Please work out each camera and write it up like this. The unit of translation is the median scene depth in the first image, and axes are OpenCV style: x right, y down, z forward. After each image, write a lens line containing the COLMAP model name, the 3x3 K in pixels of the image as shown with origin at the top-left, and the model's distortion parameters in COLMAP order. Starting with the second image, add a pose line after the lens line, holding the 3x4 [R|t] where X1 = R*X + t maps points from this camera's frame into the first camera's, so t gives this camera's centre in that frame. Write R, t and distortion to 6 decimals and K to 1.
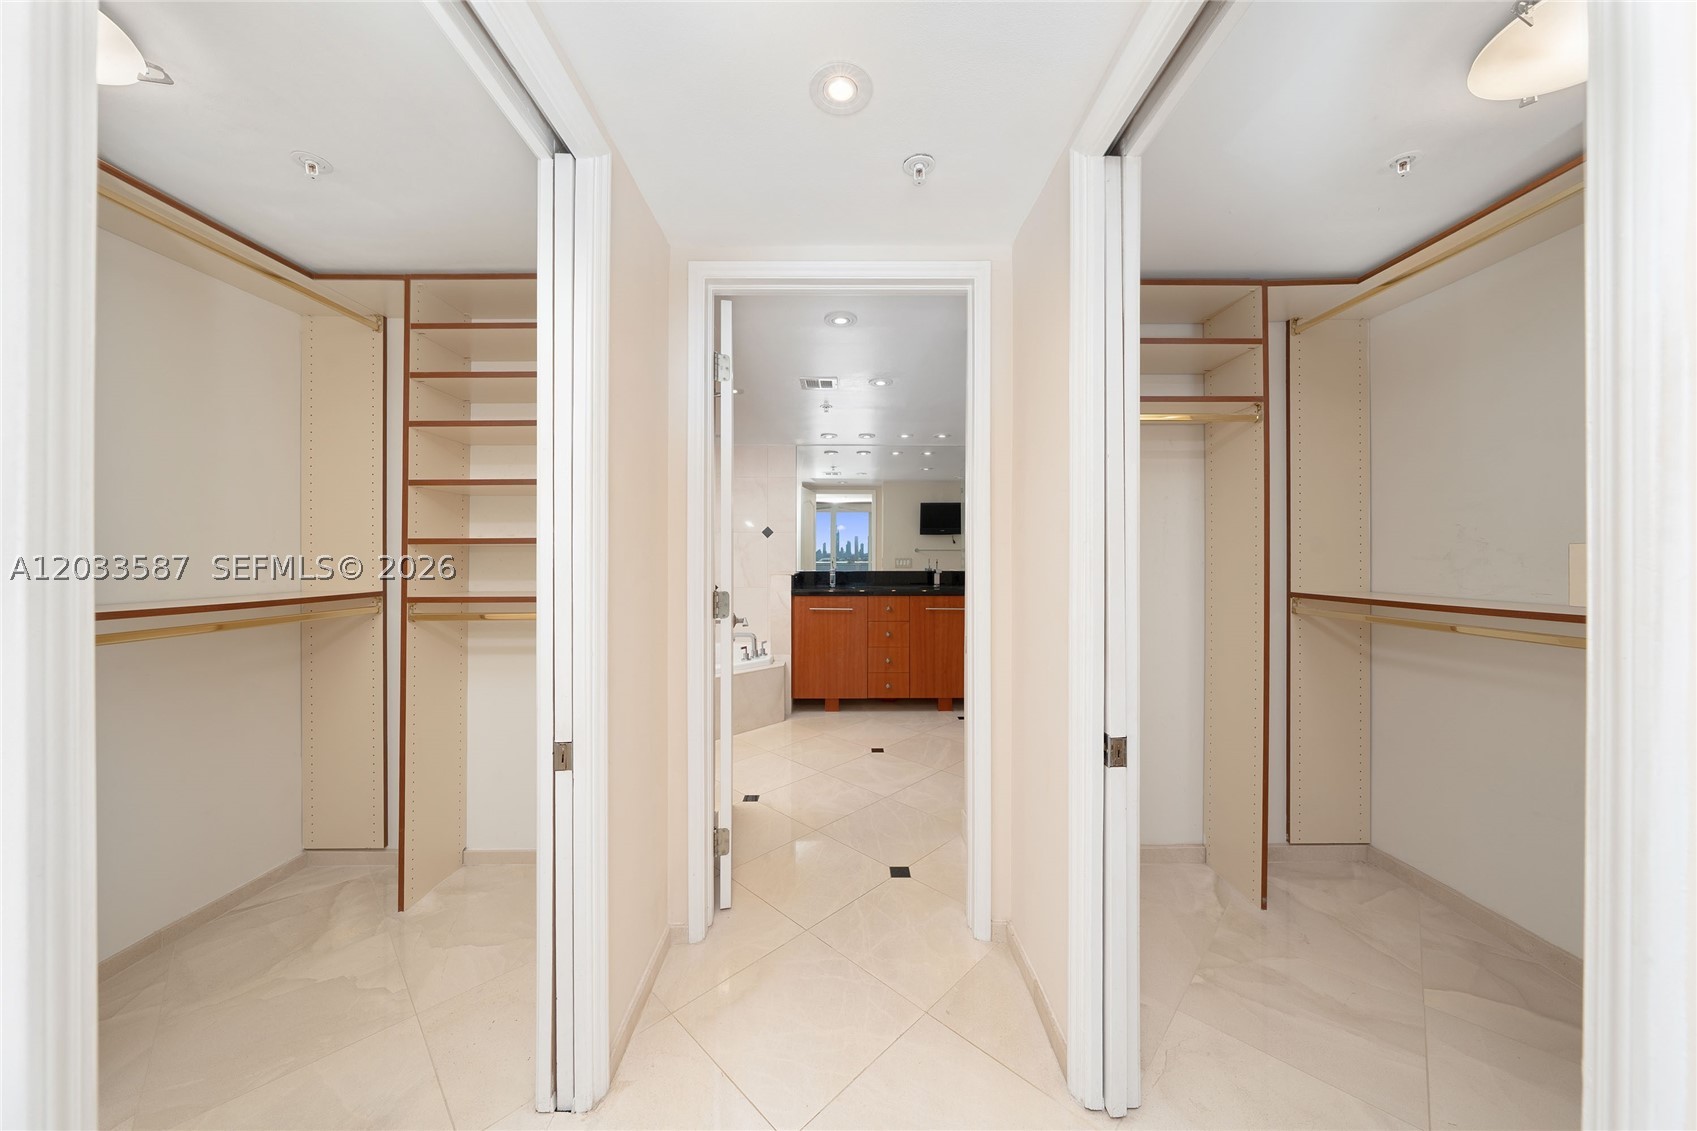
lens RADIAL K [[596.1, 0, 848.2], [0, 596.1, 563.1], [0, 0, 1]] dist [0.000257, 0.000696]
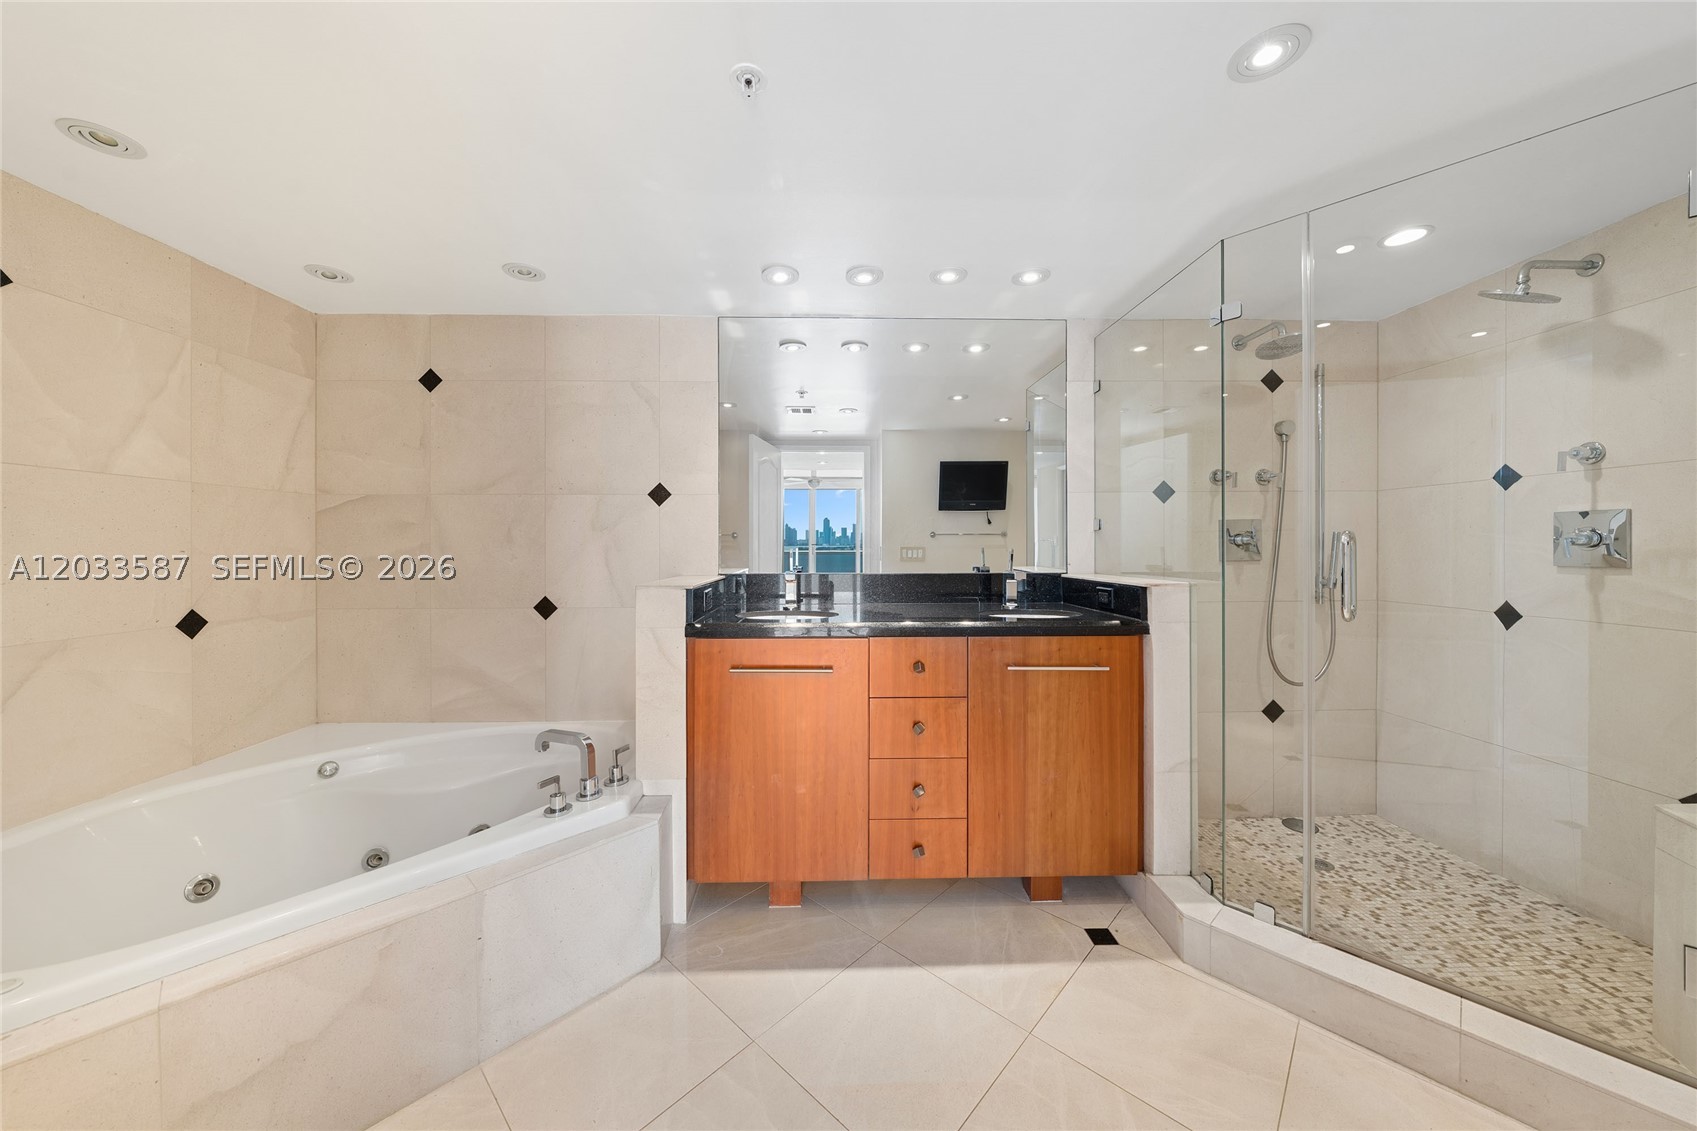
lens RADIAL K [[596.1, 0, 846.2], [0, 596.1, 555.9], [0, 0, 1]] dist [0.000257, 0.000696]
pose [[0.999552, 0.001270, 0.029901, 0.003276], [-0.001513, 0.999966, 0.008098, -0.005952], [-0.029890, -0.008139, 0.999520, 0.536808]]
